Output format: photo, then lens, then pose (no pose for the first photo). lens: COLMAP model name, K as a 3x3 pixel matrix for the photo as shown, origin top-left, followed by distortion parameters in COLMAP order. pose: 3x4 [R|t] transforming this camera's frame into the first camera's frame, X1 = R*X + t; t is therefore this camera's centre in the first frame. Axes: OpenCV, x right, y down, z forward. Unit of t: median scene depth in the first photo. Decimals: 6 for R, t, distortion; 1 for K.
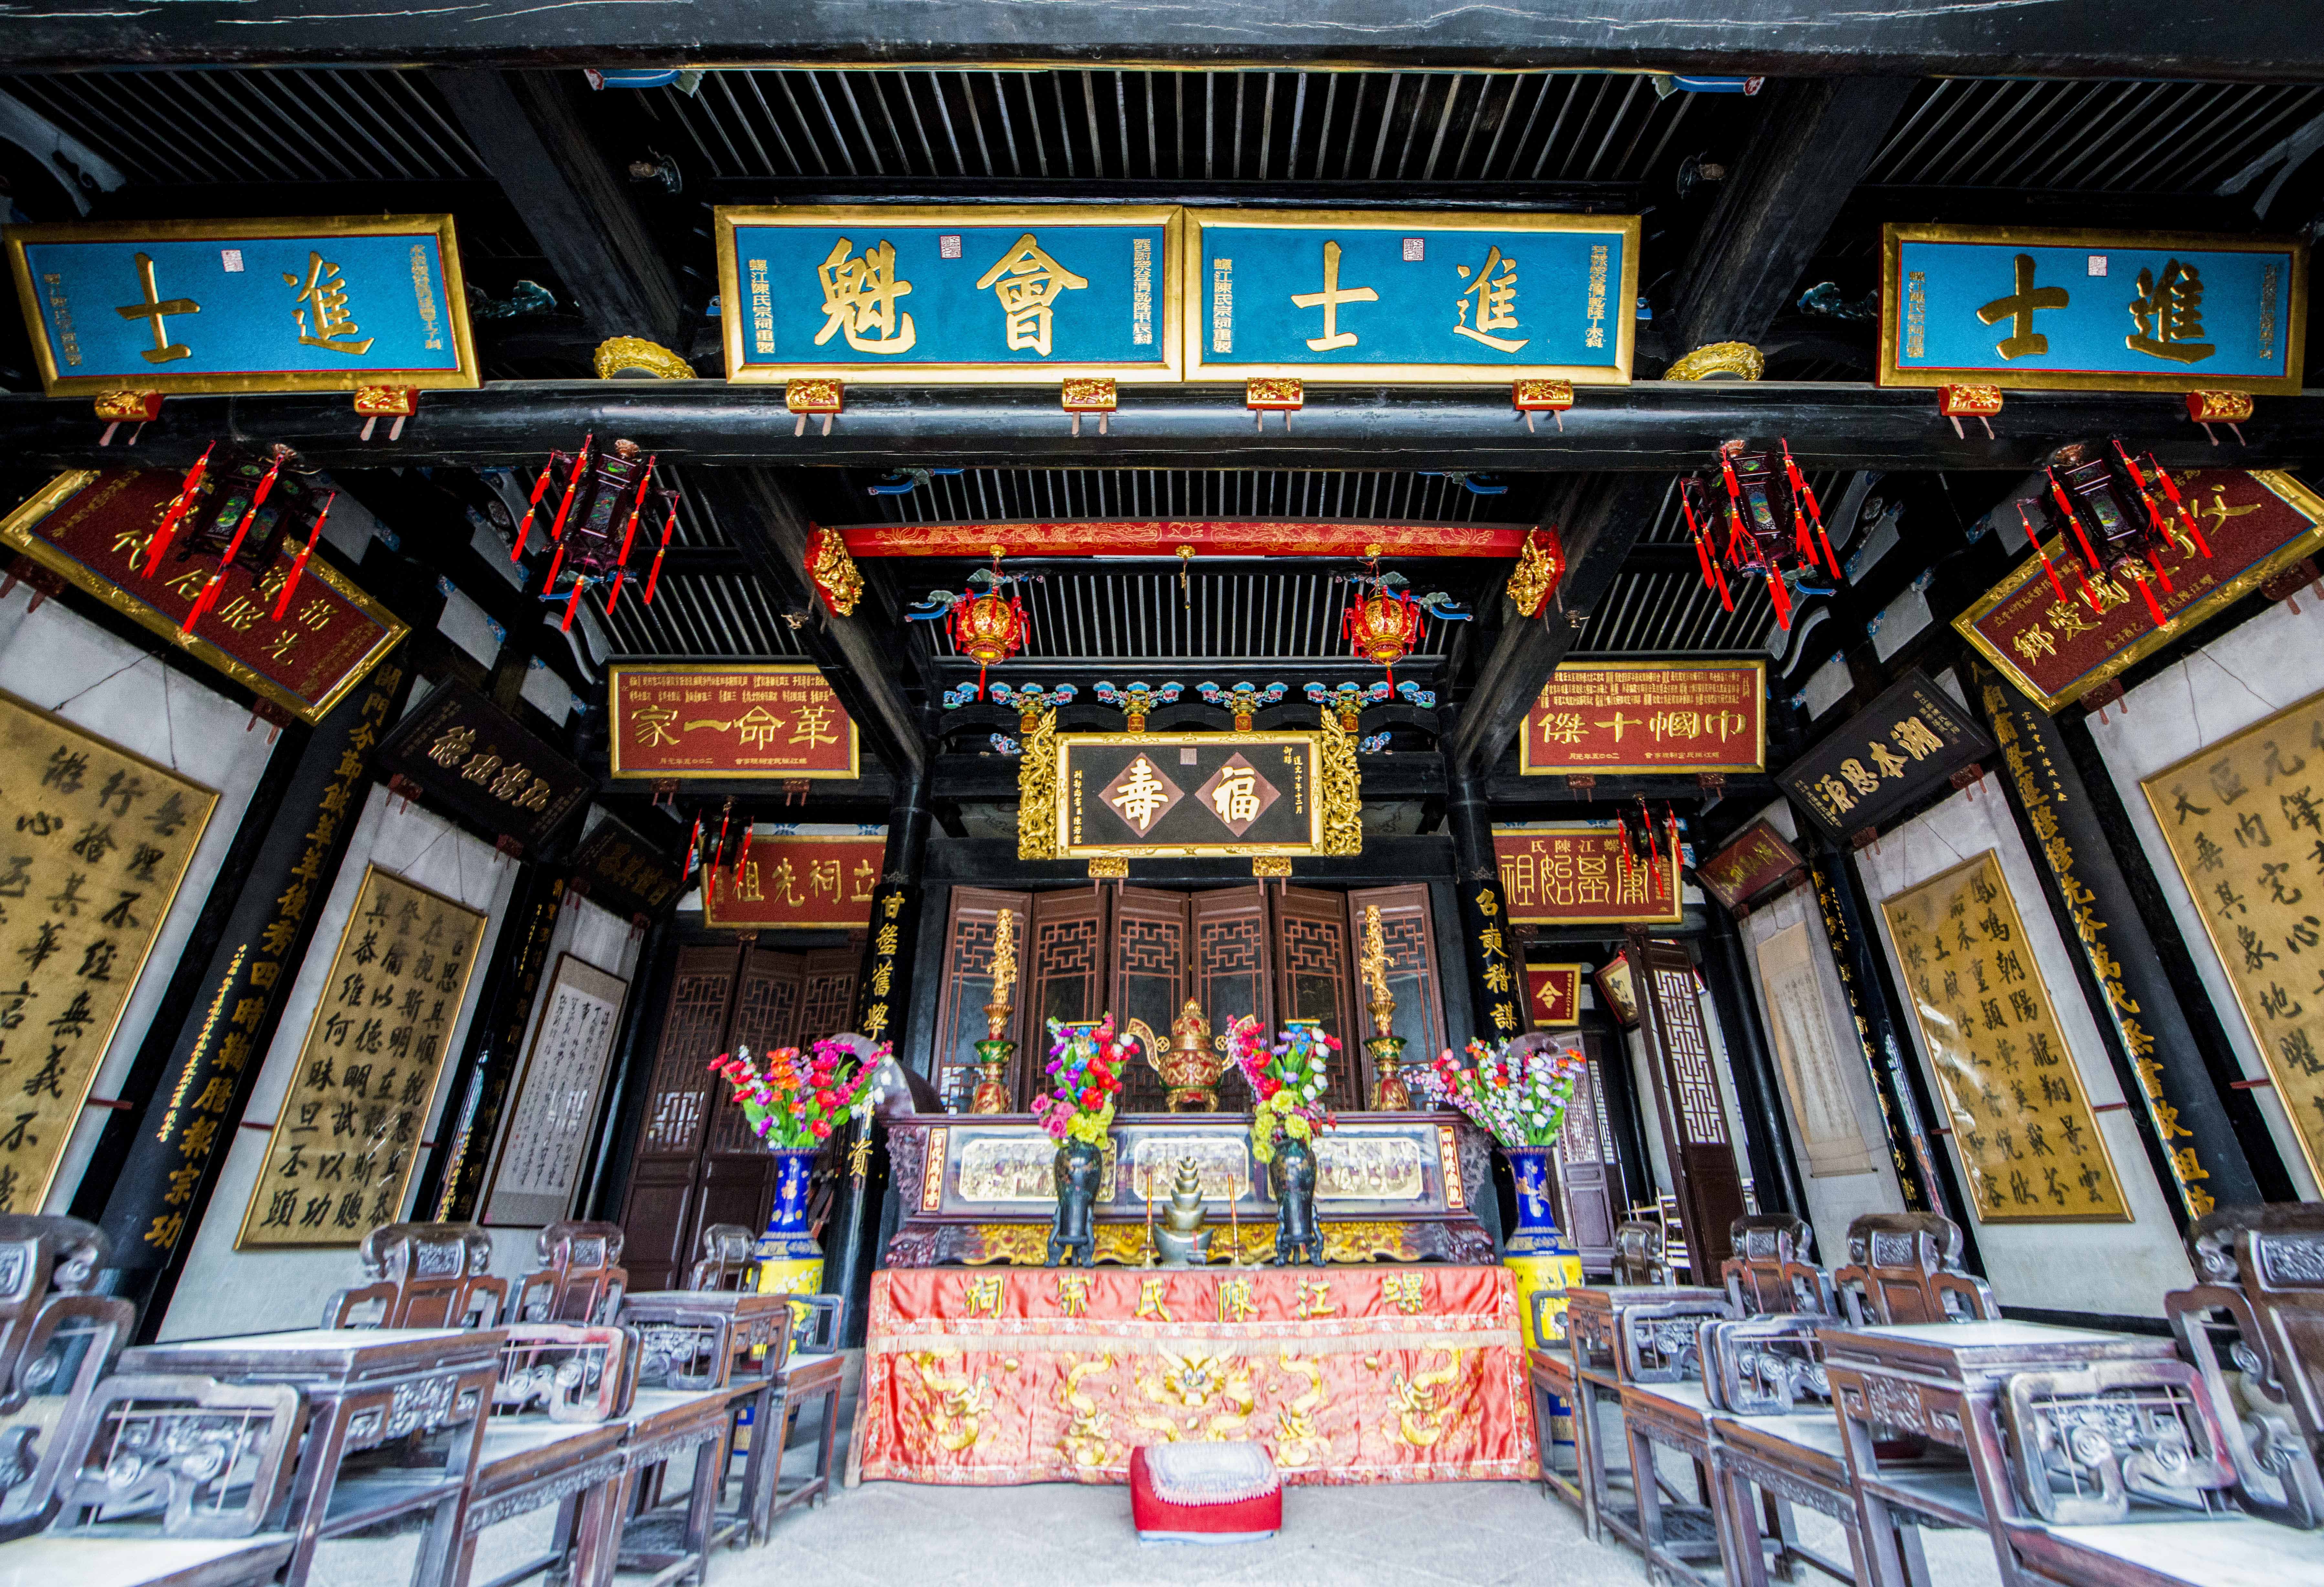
lens RADIAL K [[966.6, 0, 1187.5], [0, 966.6, 788.5], [0, 0, 1]] dist [-0.017203, -0.001667]
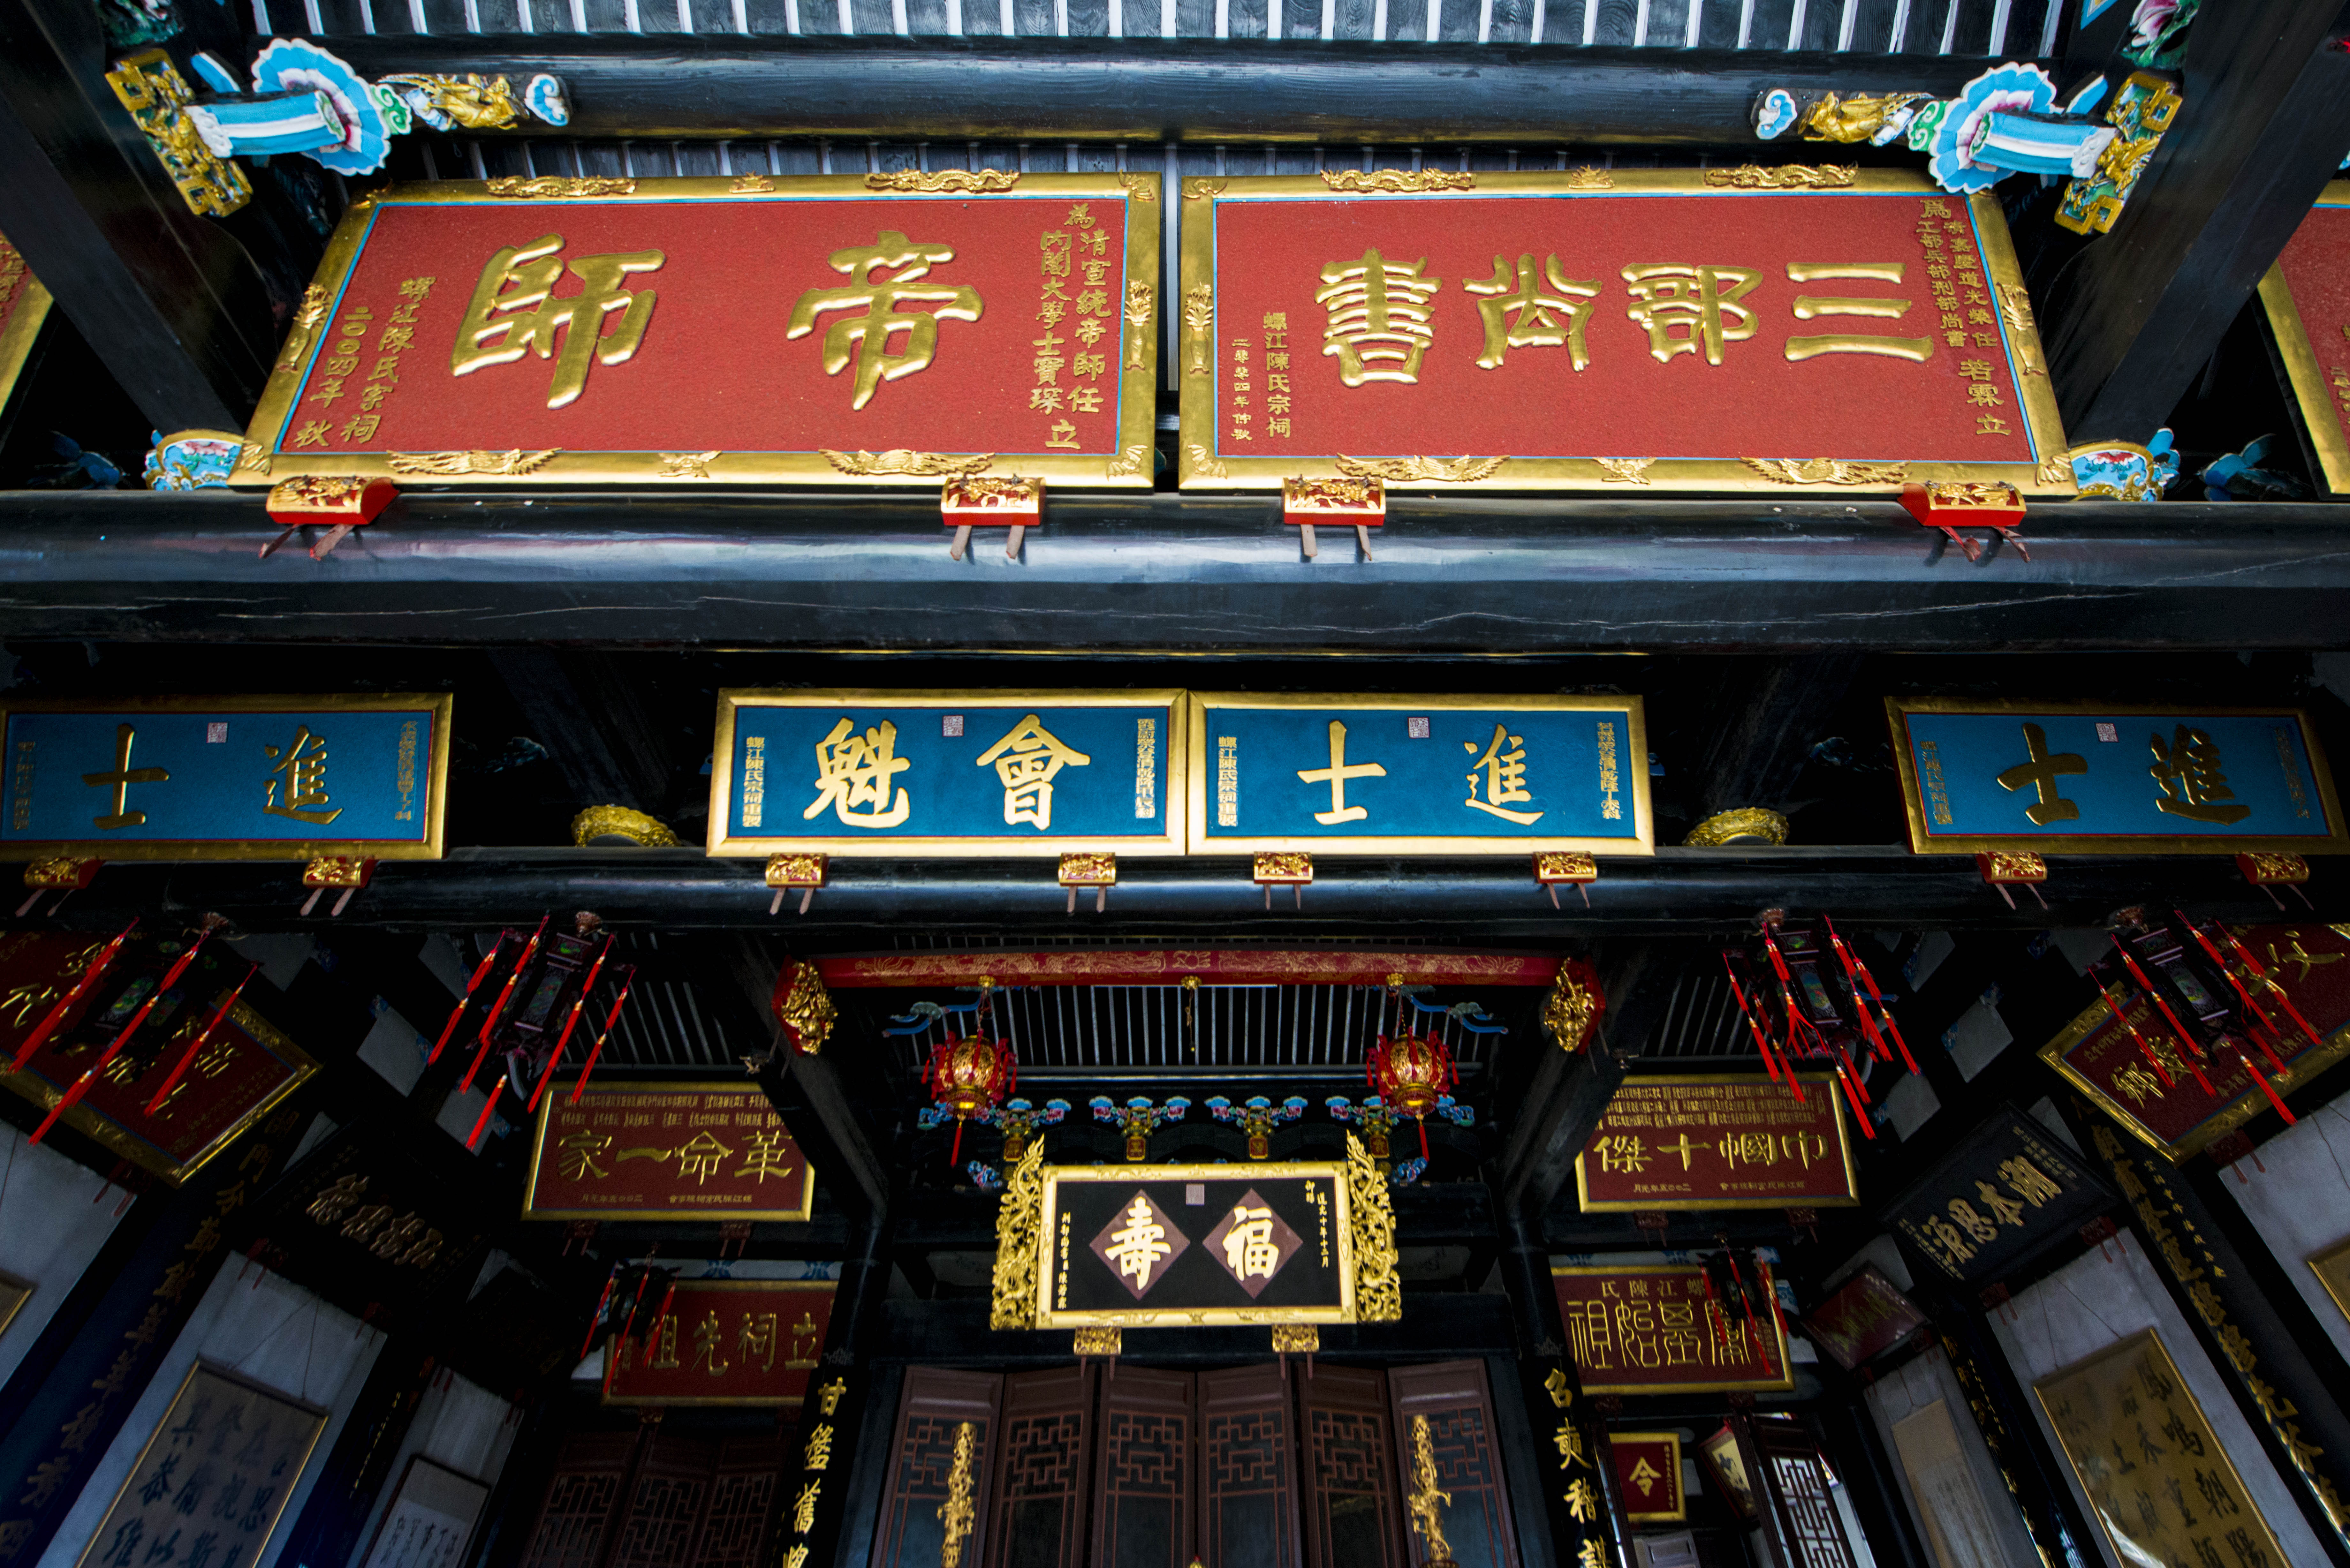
lens RADIAL K [[1024.6, 0, 1208.8], [0, 1024.6, 756.3], [0, 0, 1]] dist [-0.017507, -0.001164]
pose [[0.999970, 0.002914, 0.007123, 0.007088], [-0.000347, 0.941673, -0.336529, -0.122867], [-0.007688, 0.336516, 0.941646, 0.009210]]
